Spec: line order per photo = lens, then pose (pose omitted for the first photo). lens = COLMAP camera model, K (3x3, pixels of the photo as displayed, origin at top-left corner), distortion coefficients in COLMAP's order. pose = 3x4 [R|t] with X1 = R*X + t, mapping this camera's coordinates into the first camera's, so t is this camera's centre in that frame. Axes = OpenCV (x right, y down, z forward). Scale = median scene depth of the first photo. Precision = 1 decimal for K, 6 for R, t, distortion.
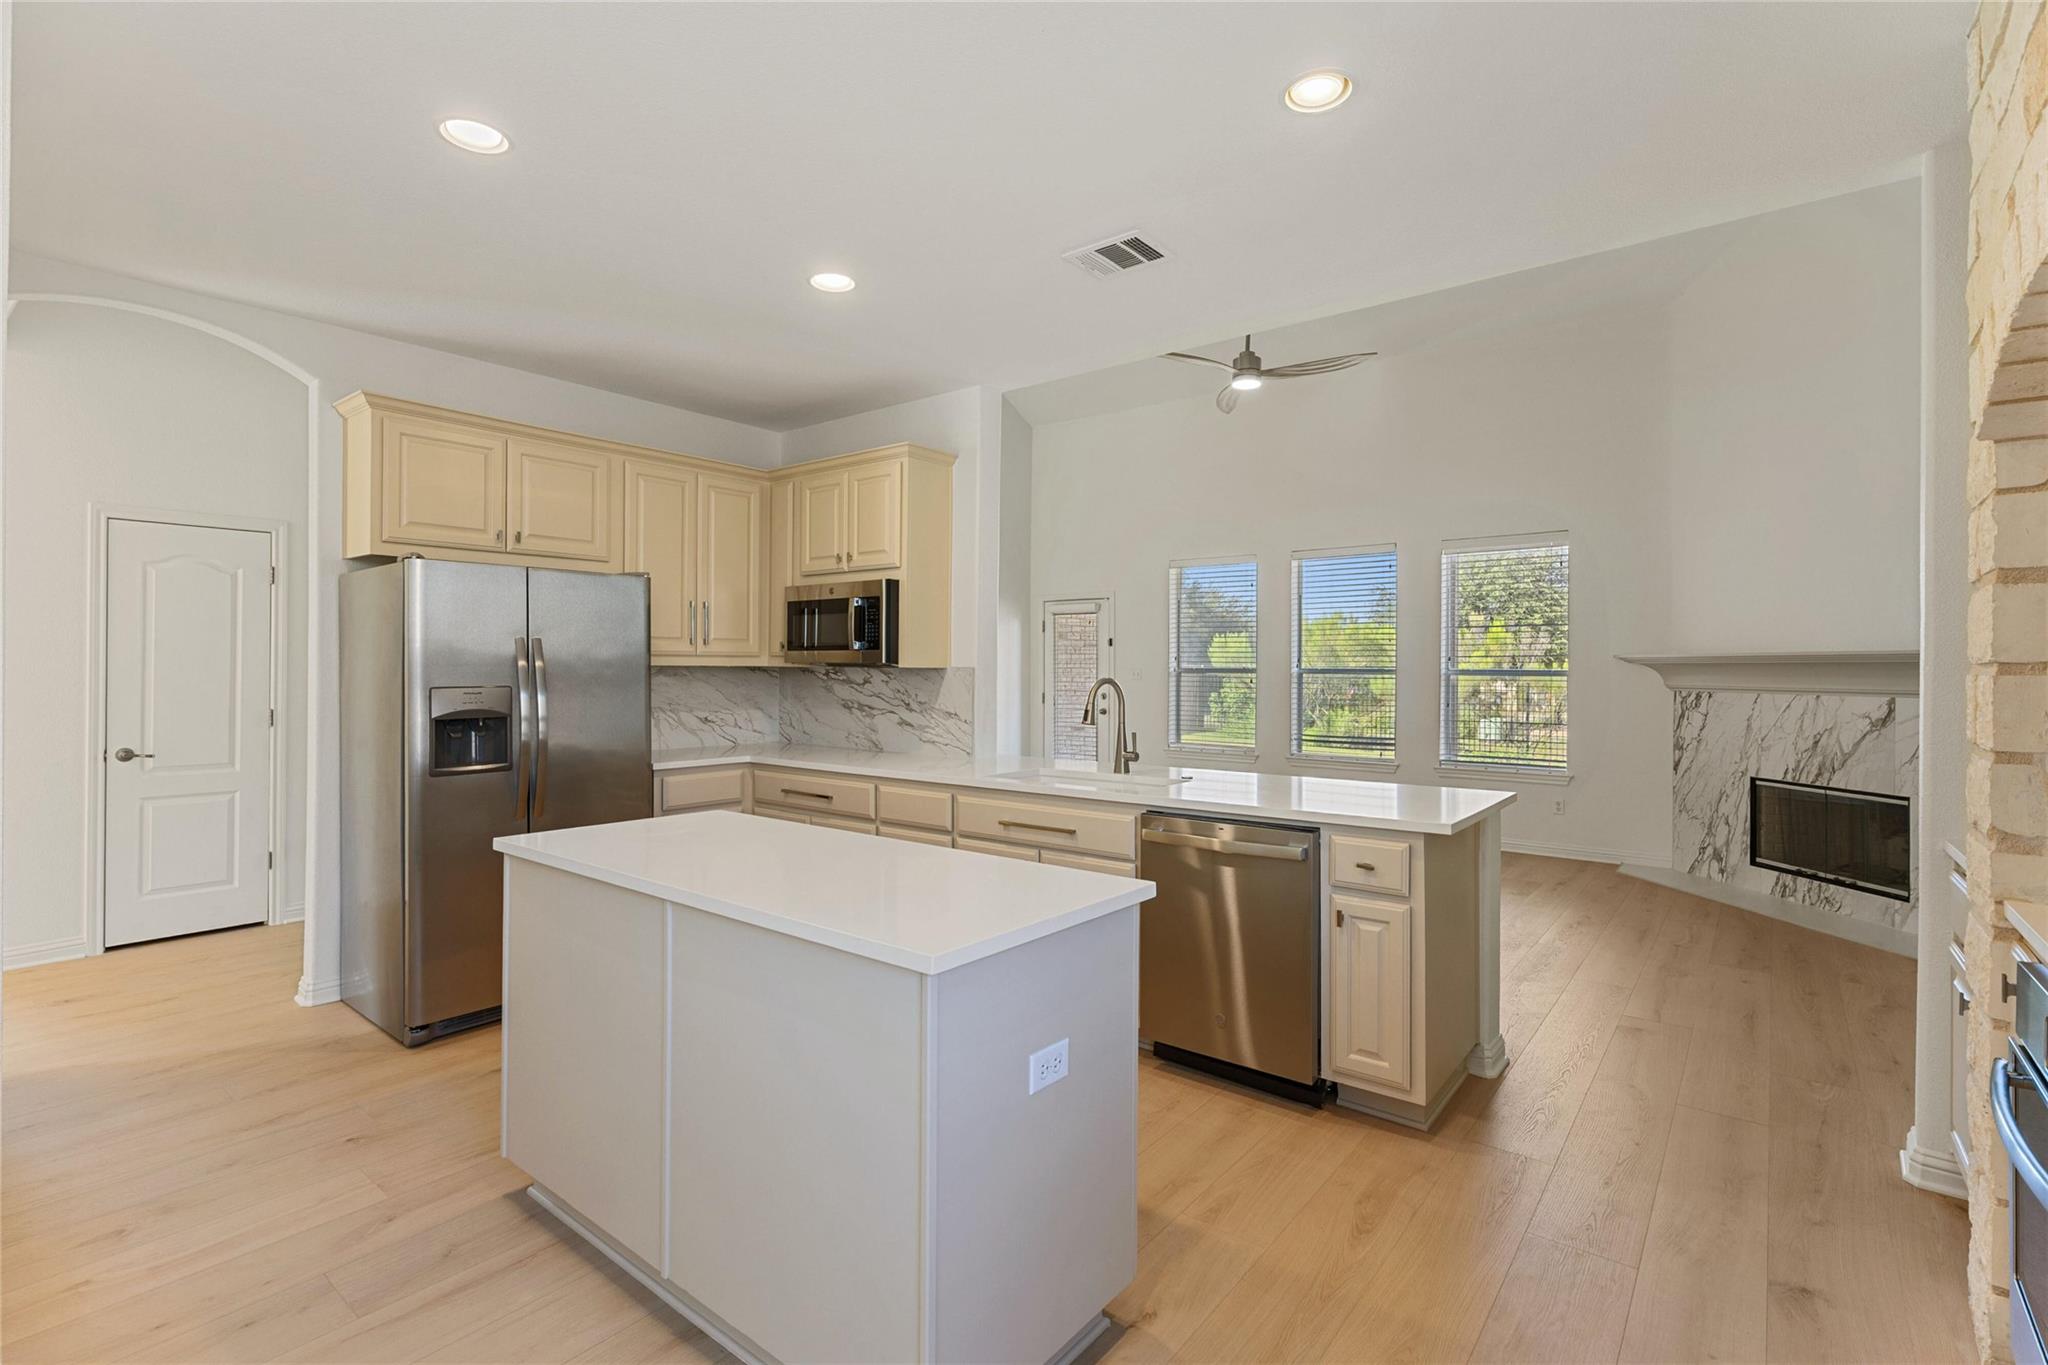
lens RADIAL K [[934.7, 0, 1028.9], [0, 934.7, 669.9], [0, 0, 1]] dist [0.003394, -0.001527]
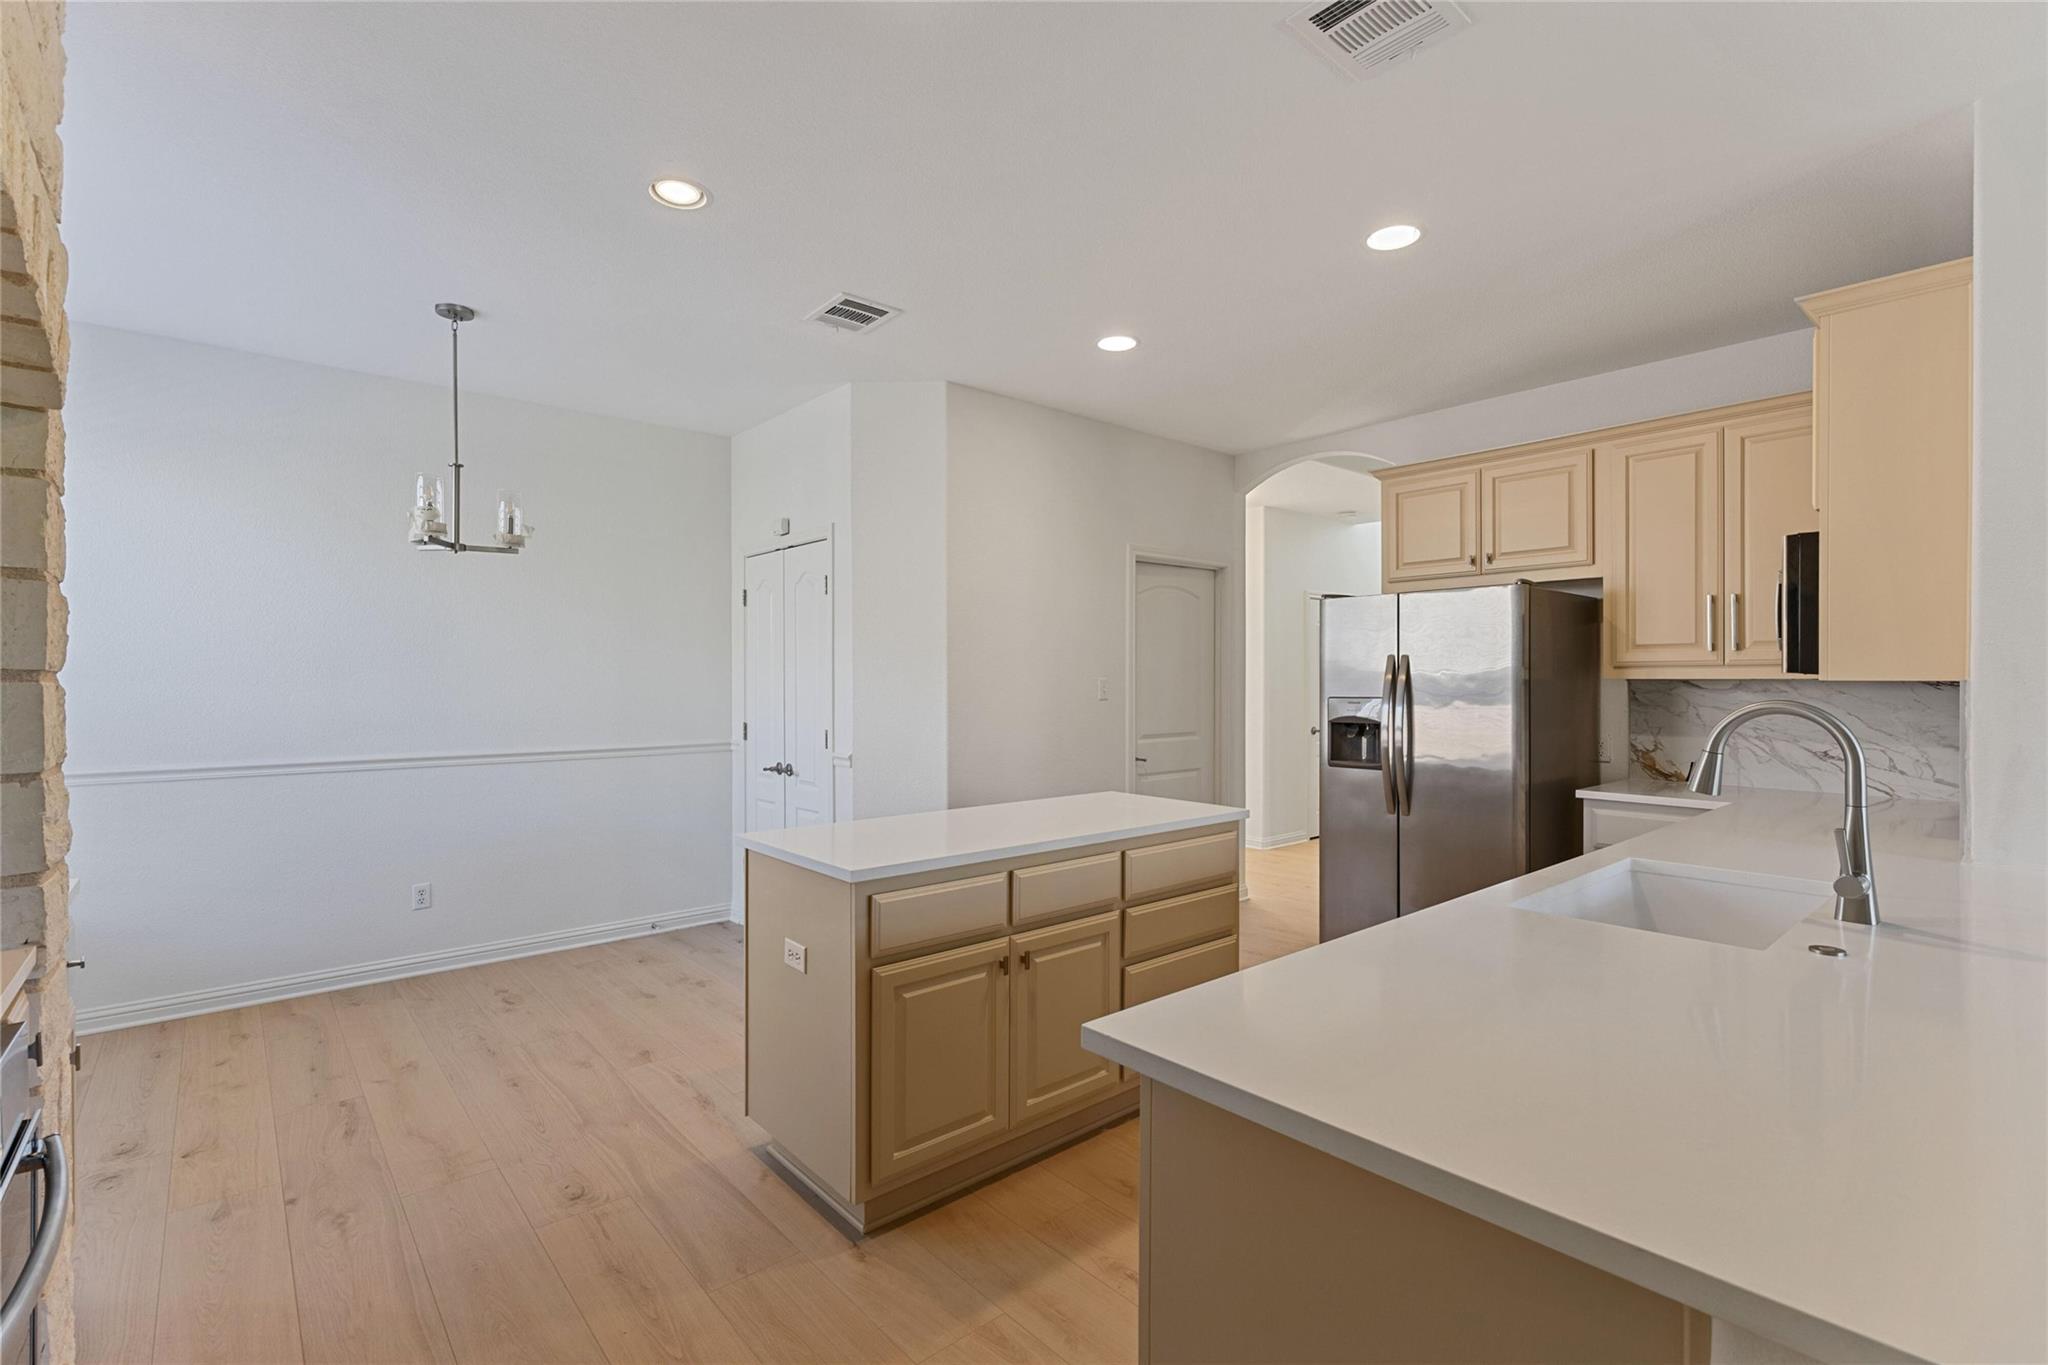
lens RADIAL K [[934.7, 0, 1026.0], [0, 934.7, 675.3], [0, 0, 1]] dist [0.003394, -0.001527]
pose [[-0.186873, -0.008202, -0.982350, 0.441523], [-0.000267, 0.999966, -0.008299, -0.000639], [0.982384, -0.001288, -0.186868, 0.515165]]
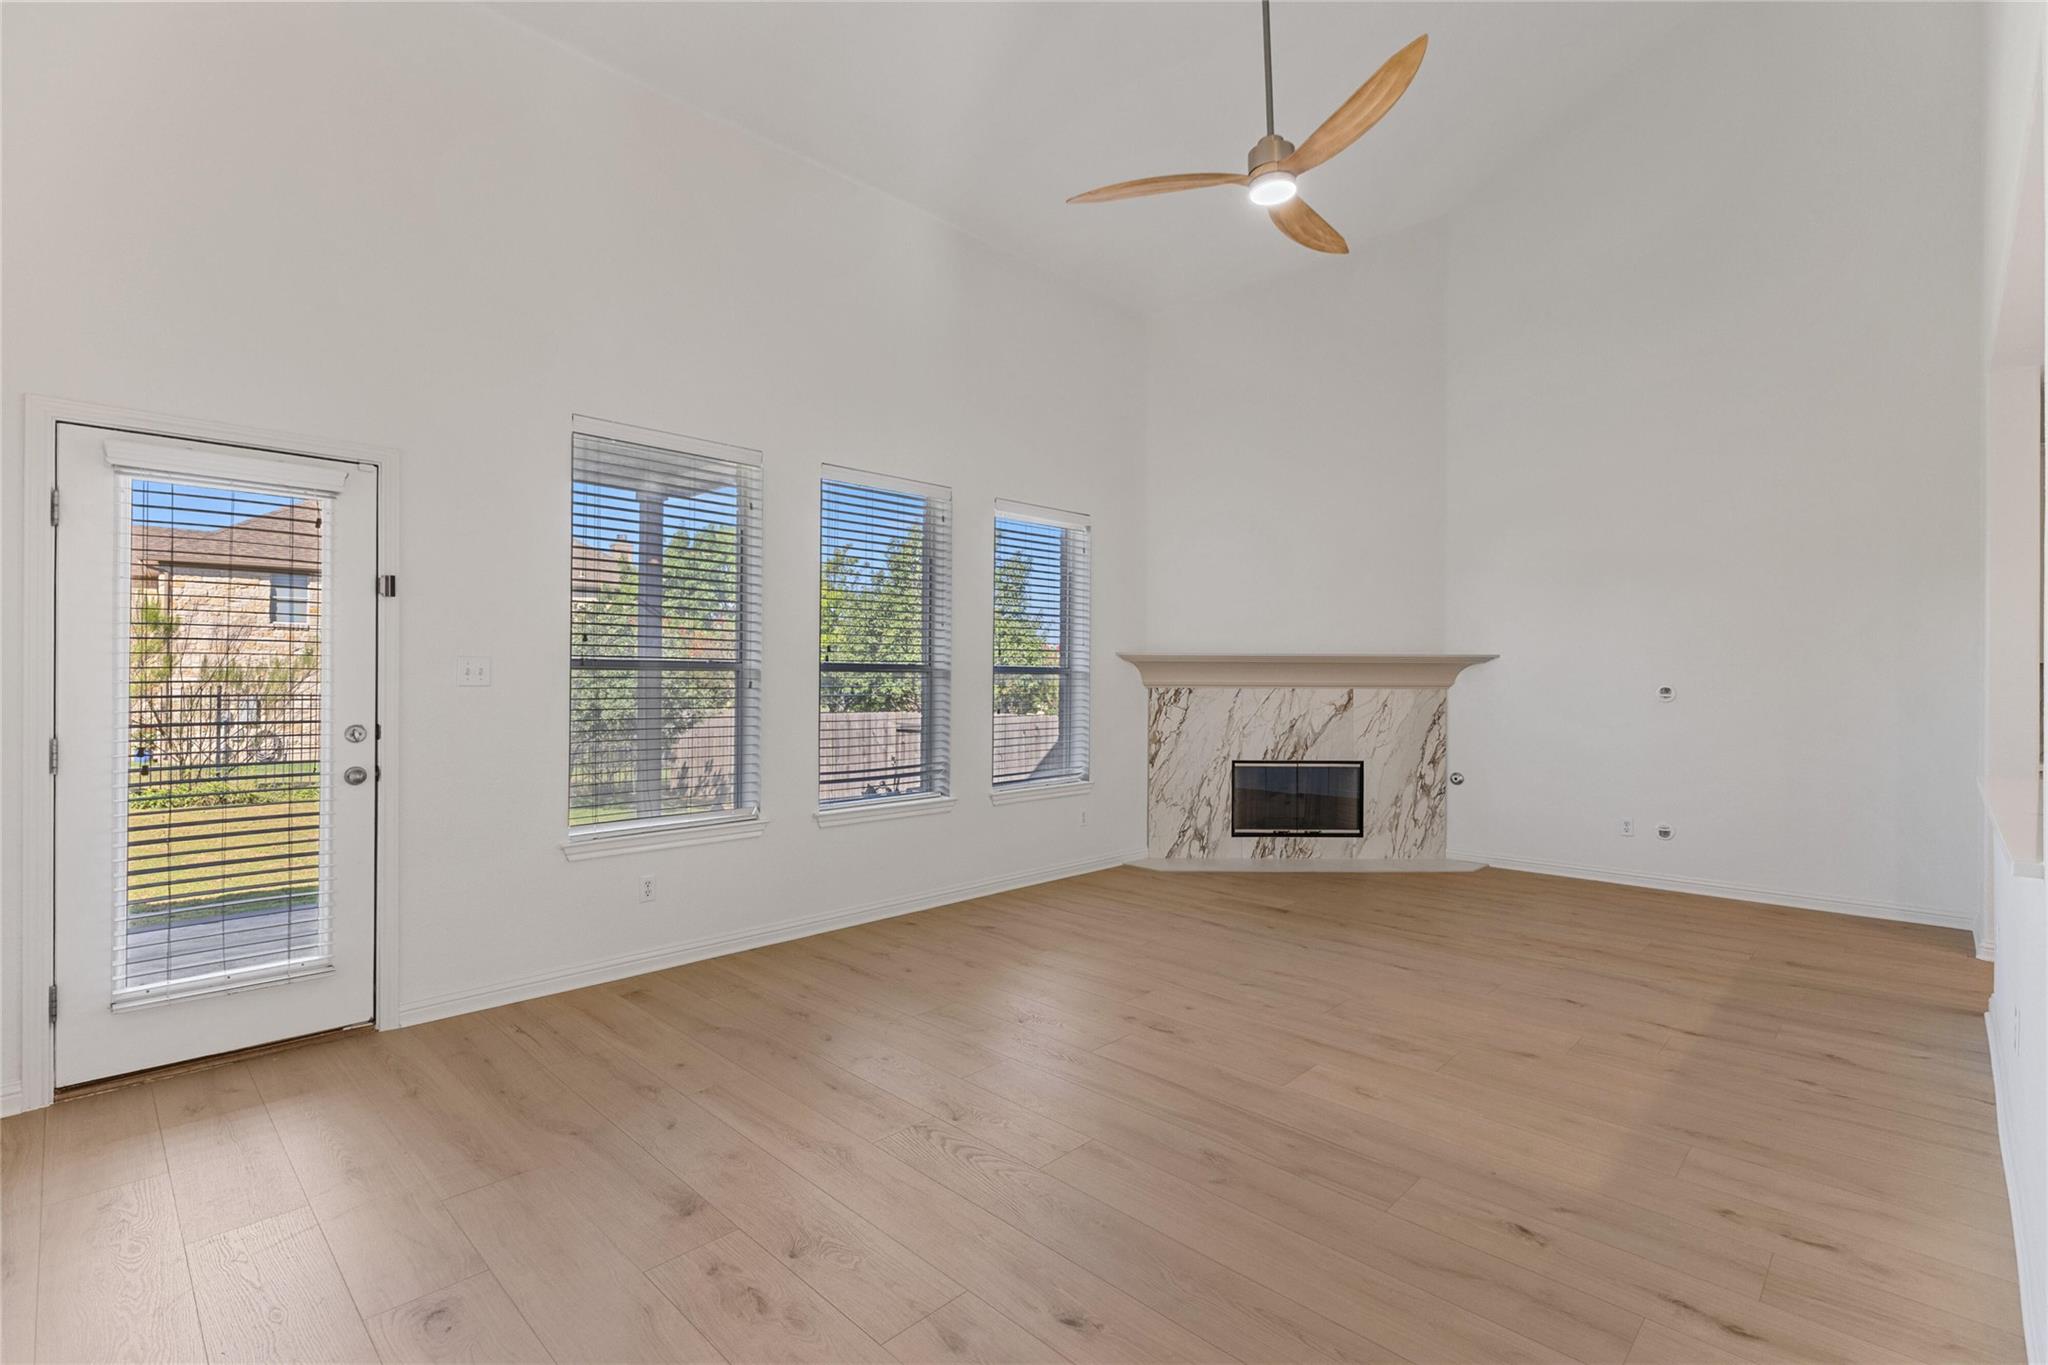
lens RADIAL K [[934.7, 0, 1029.7], [0, 934.7, 680.4], [0, 0, 1]] dist [0.003394, -0.001527]
pose [[0.093187, -0.006960, 0.995624, -0.441733], [-0.002793, 0.999970, 0.007251, 0.008207], [-0.995645, -0.003456, 0.093165, 1.255443]]
